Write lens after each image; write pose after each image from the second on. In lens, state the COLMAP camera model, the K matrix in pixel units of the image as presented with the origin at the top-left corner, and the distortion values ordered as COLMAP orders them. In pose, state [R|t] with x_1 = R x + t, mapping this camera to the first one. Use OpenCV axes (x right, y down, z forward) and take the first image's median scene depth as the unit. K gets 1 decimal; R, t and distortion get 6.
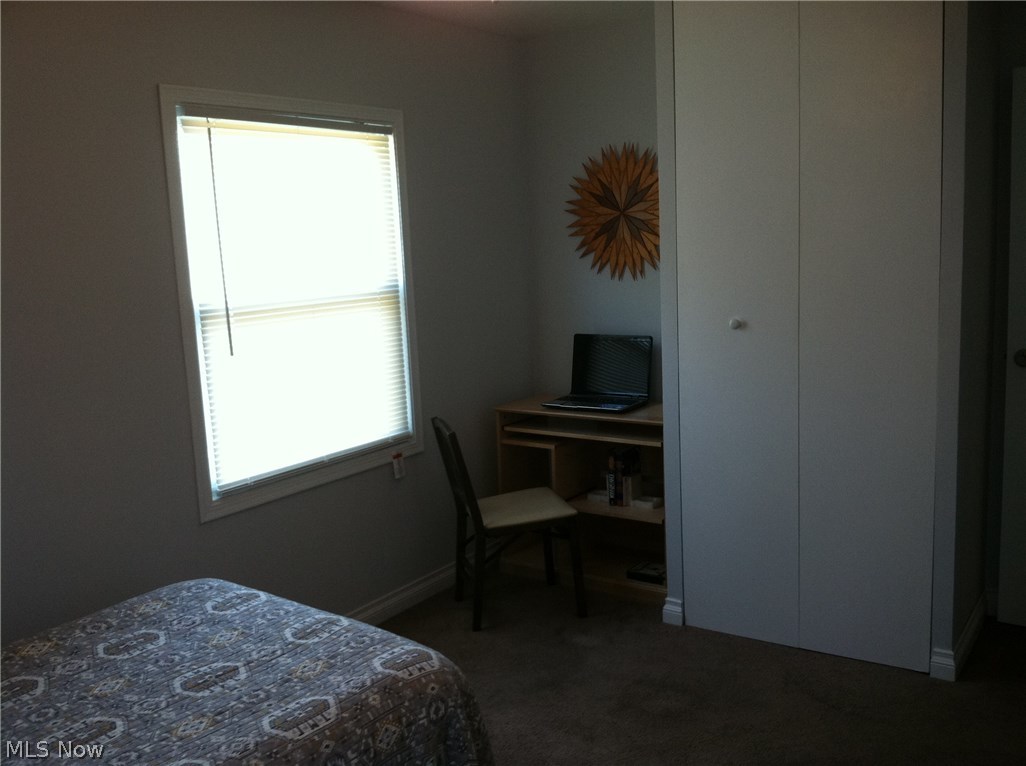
lens RADIAL K [[971.4, 0, 513.0], [0, 971.4, 383.0], [0, 0, 1]] dist [0.015597, -0.089833]
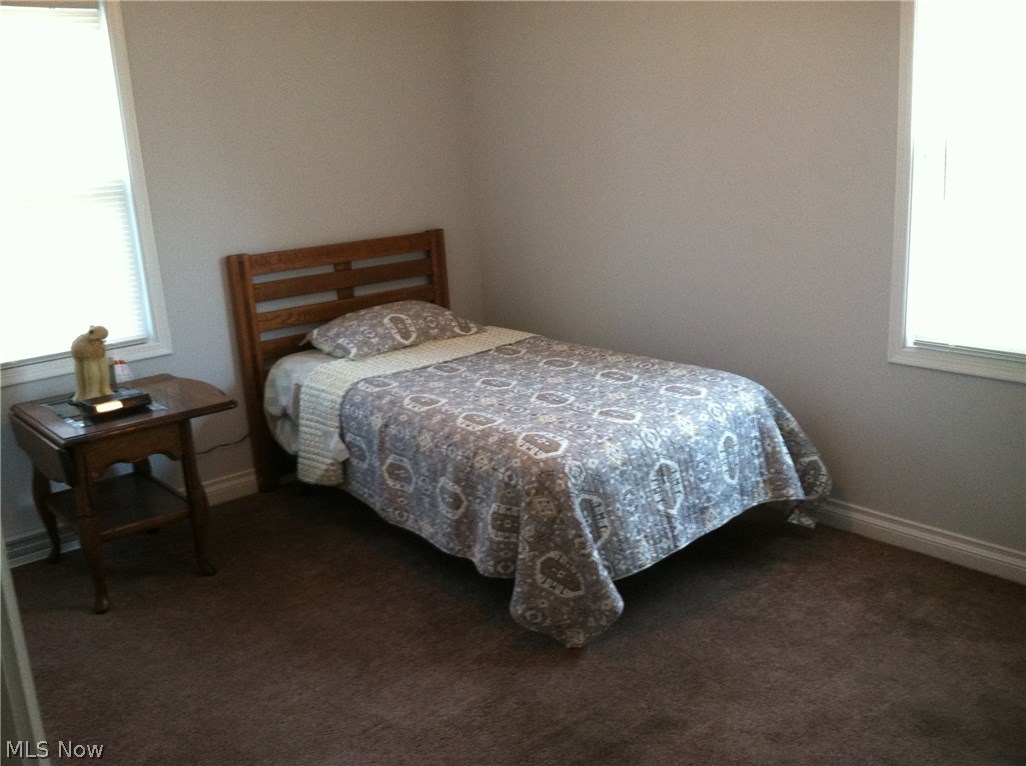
lens RADIAL K [[971.4, 0, 513.0], [0, 971.4, 383.0], [0, 0, 1]] dist [0.015597, -0.089833]
pose [[-0.253082, 0.301033, -0.919417, 1.023691], [-0.086029, 0.939589, 0.331319, -0.196450], [0.963612, 0.162948, -0.211895, 1.215701]]
